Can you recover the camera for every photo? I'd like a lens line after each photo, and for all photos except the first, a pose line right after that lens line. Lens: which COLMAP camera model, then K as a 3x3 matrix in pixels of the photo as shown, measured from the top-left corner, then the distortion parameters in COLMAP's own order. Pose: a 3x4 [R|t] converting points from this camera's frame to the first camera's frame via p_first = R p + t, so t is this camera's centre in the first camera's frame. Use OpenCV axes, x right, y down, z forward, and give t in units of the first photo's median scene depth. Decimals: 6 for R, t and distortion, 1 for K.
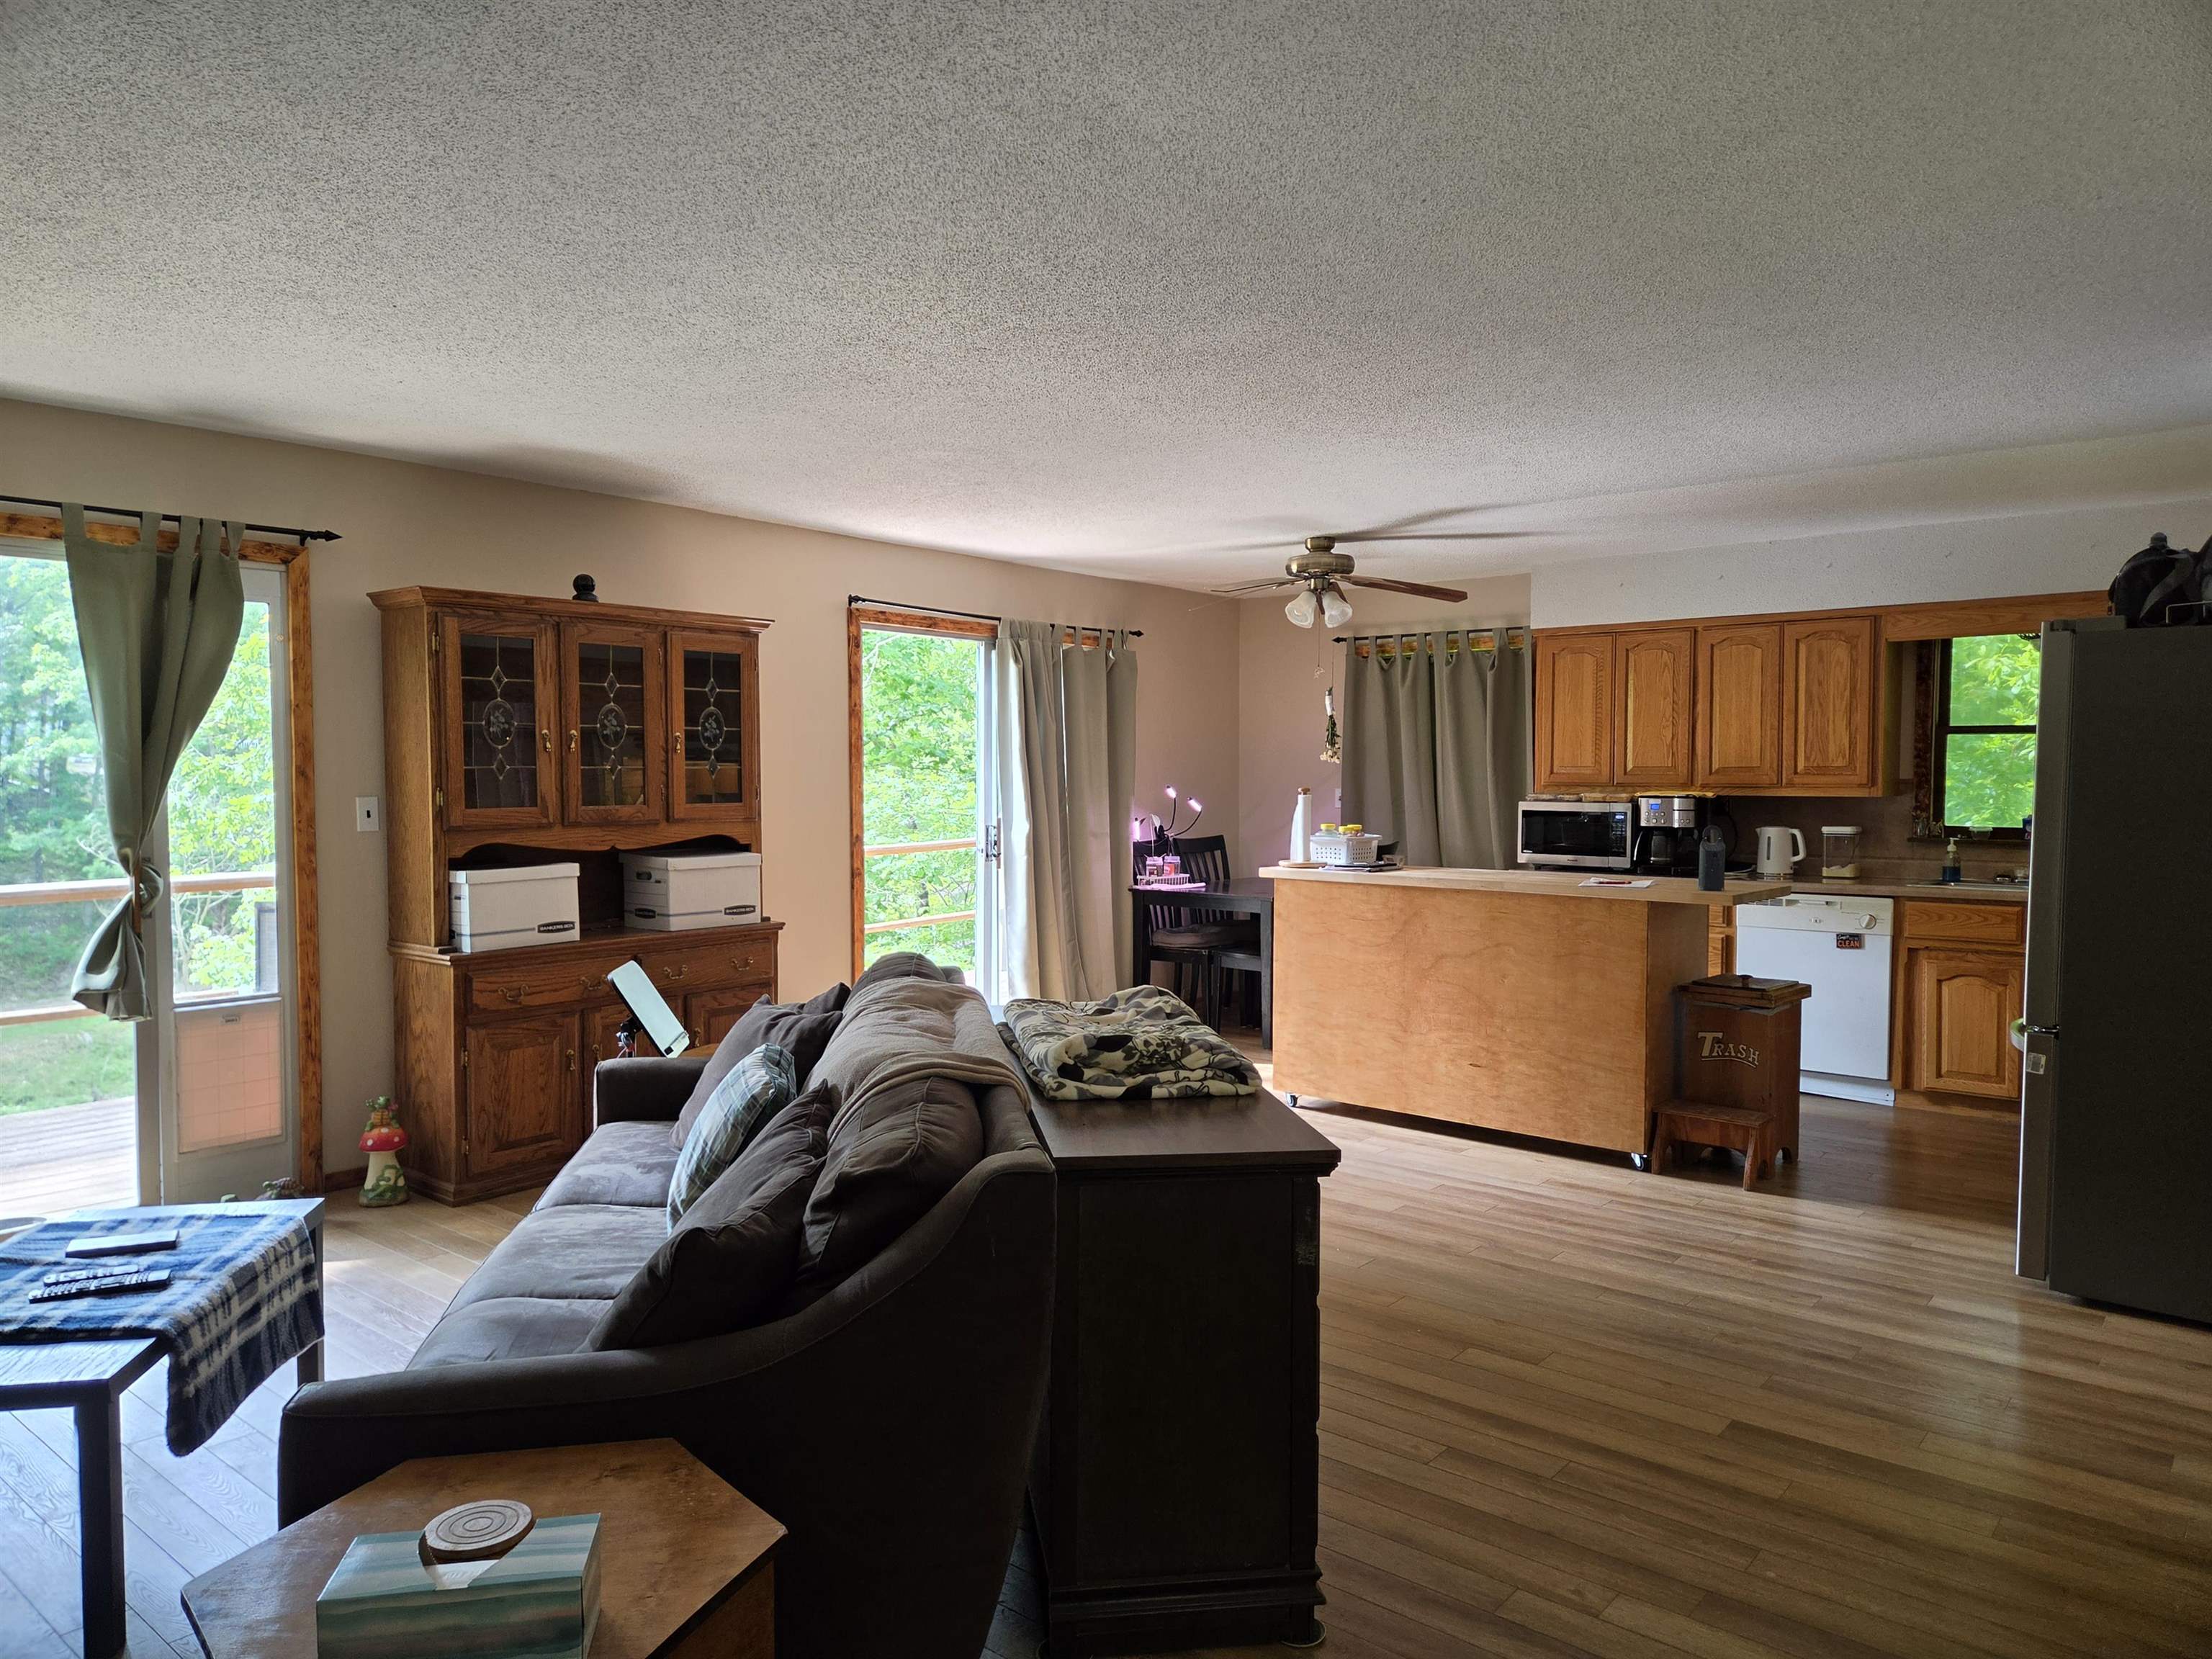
lens RADIAL K [[1473.0, 0, 1108.4], [0, 1473.0, 835.9], [0, 0, 1]] dist [0.070003, -0.056531]
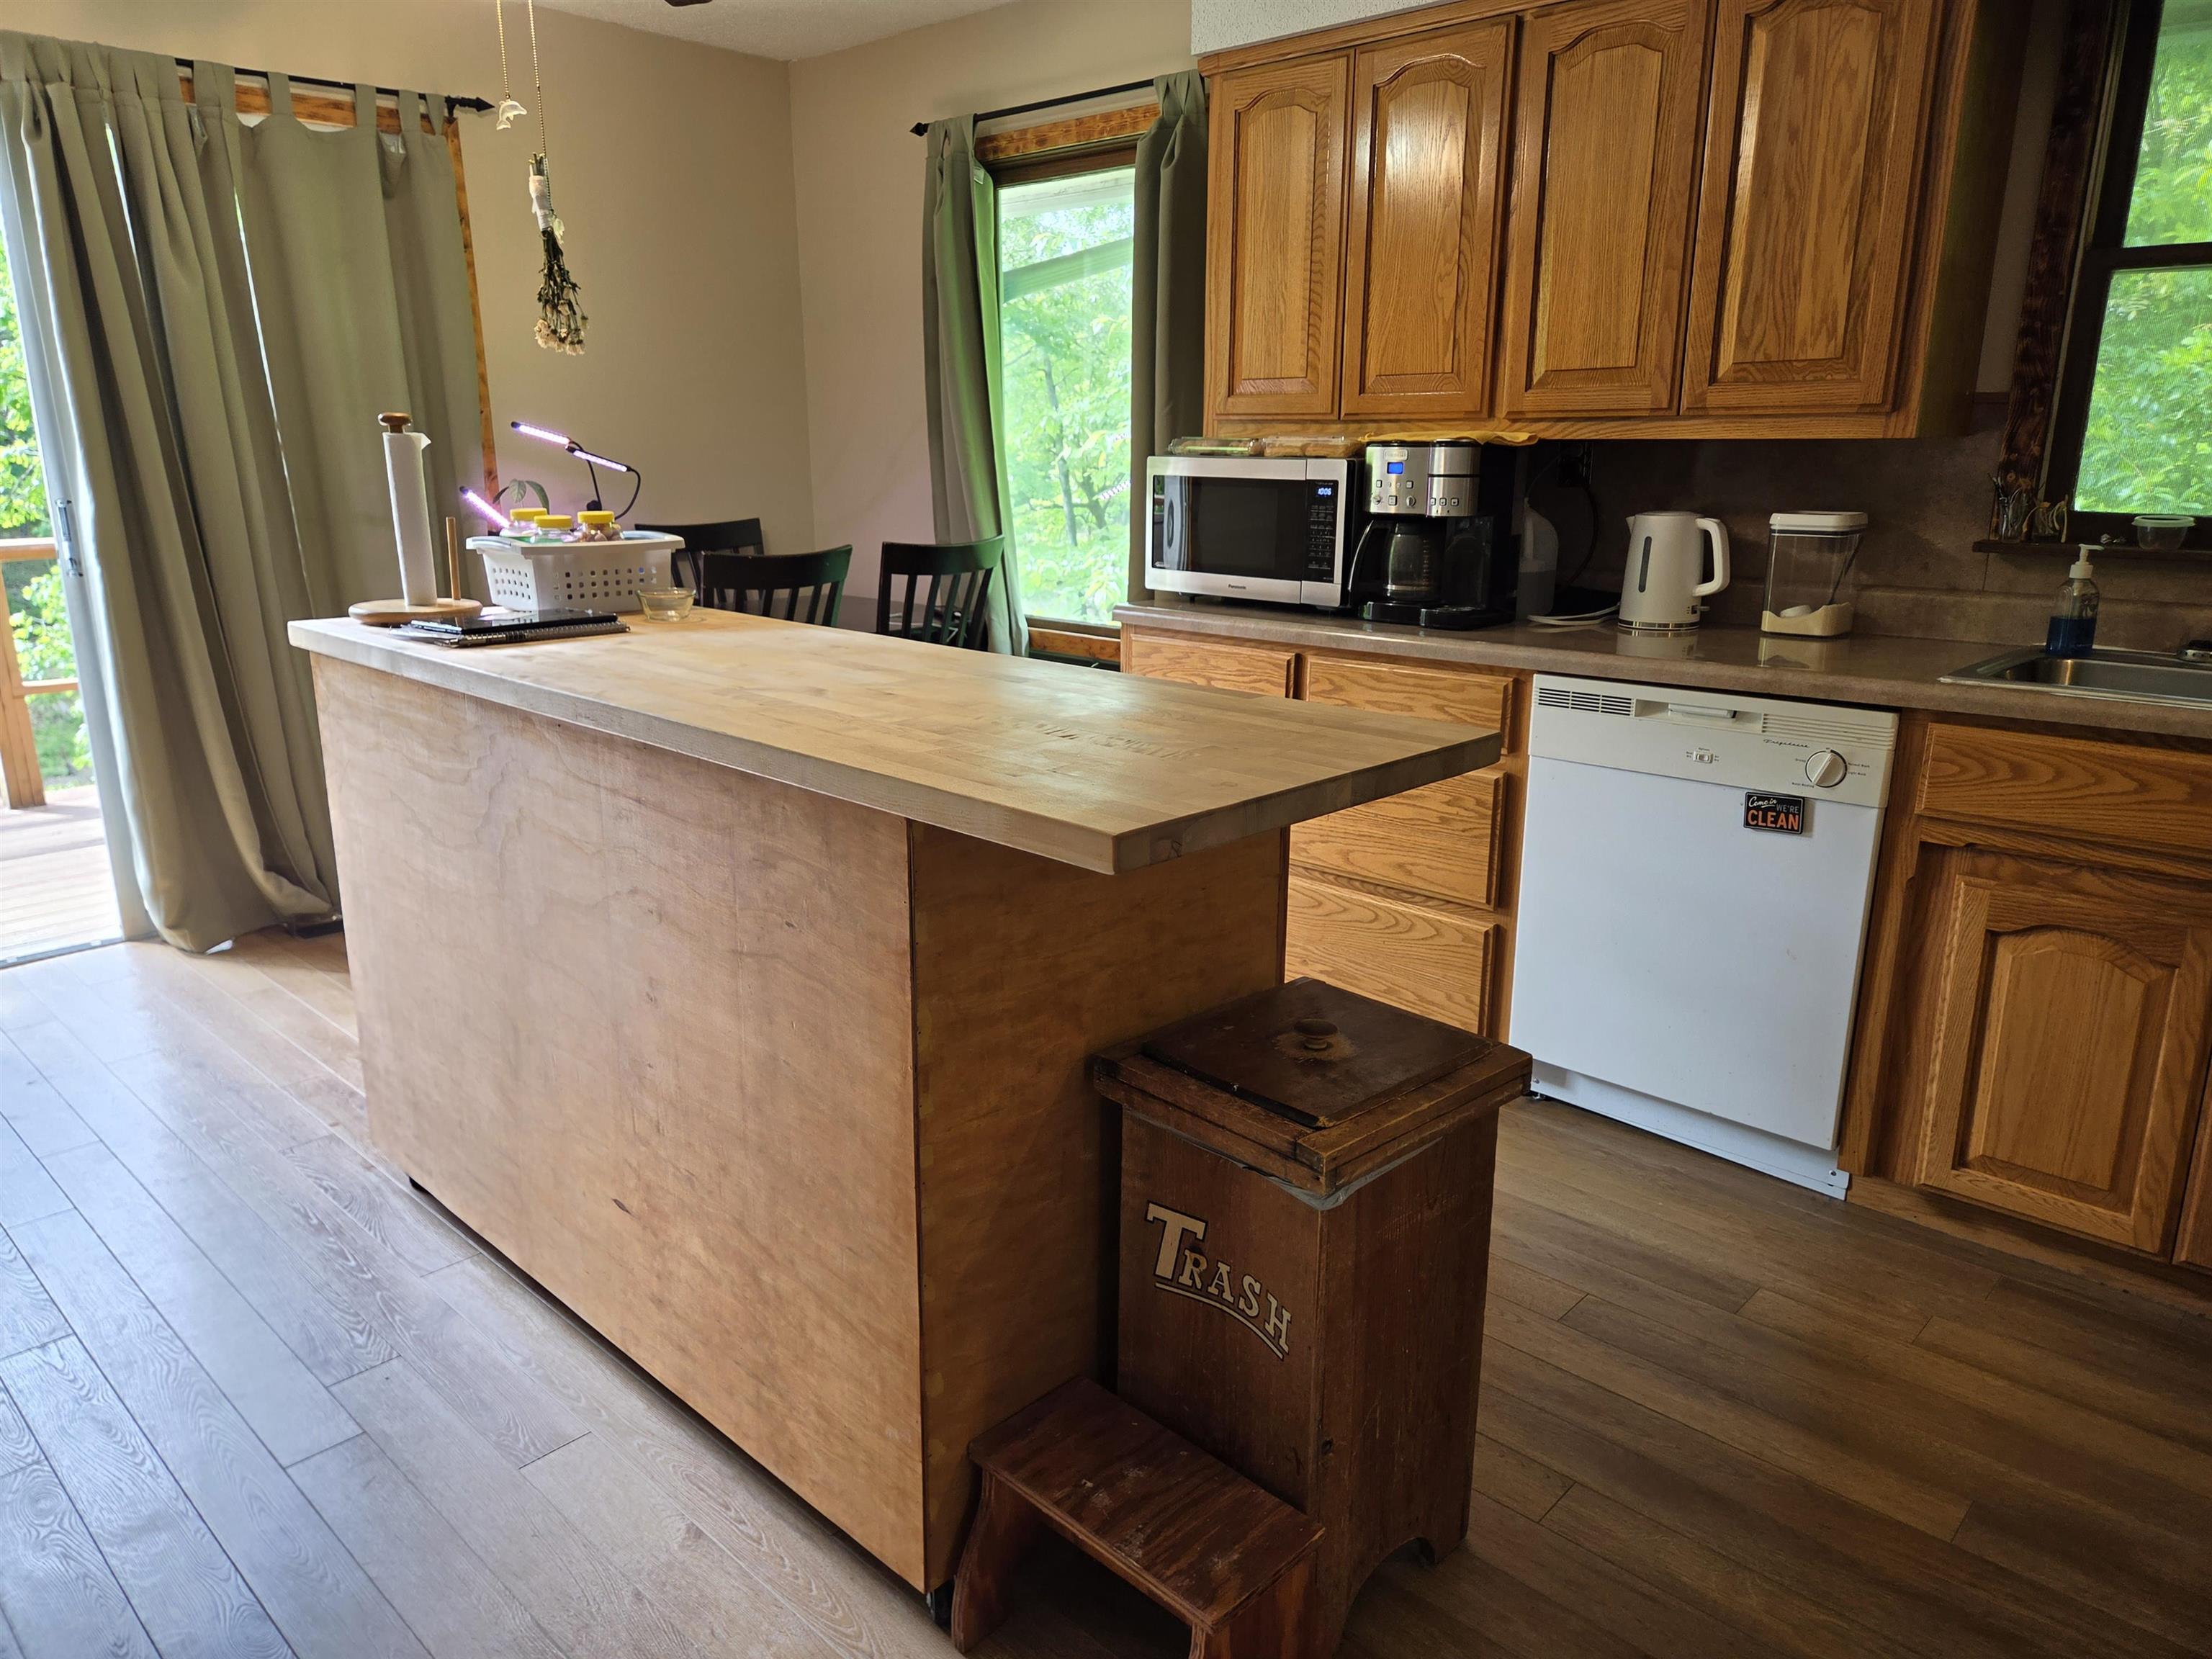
lens RADIAL K [[1473.0, 0, 1091.8], [0, 1473.0, 823.0], [0, 0, 1]] dist [0.070003, -0.056531]
pose [[0.997592, 0.016381, -0.067392, 0.384845], [-0.001516, 0.976625, 0.214947, -0.013692], [0.069338, -0.214327, 0.974298, 0.676593]]
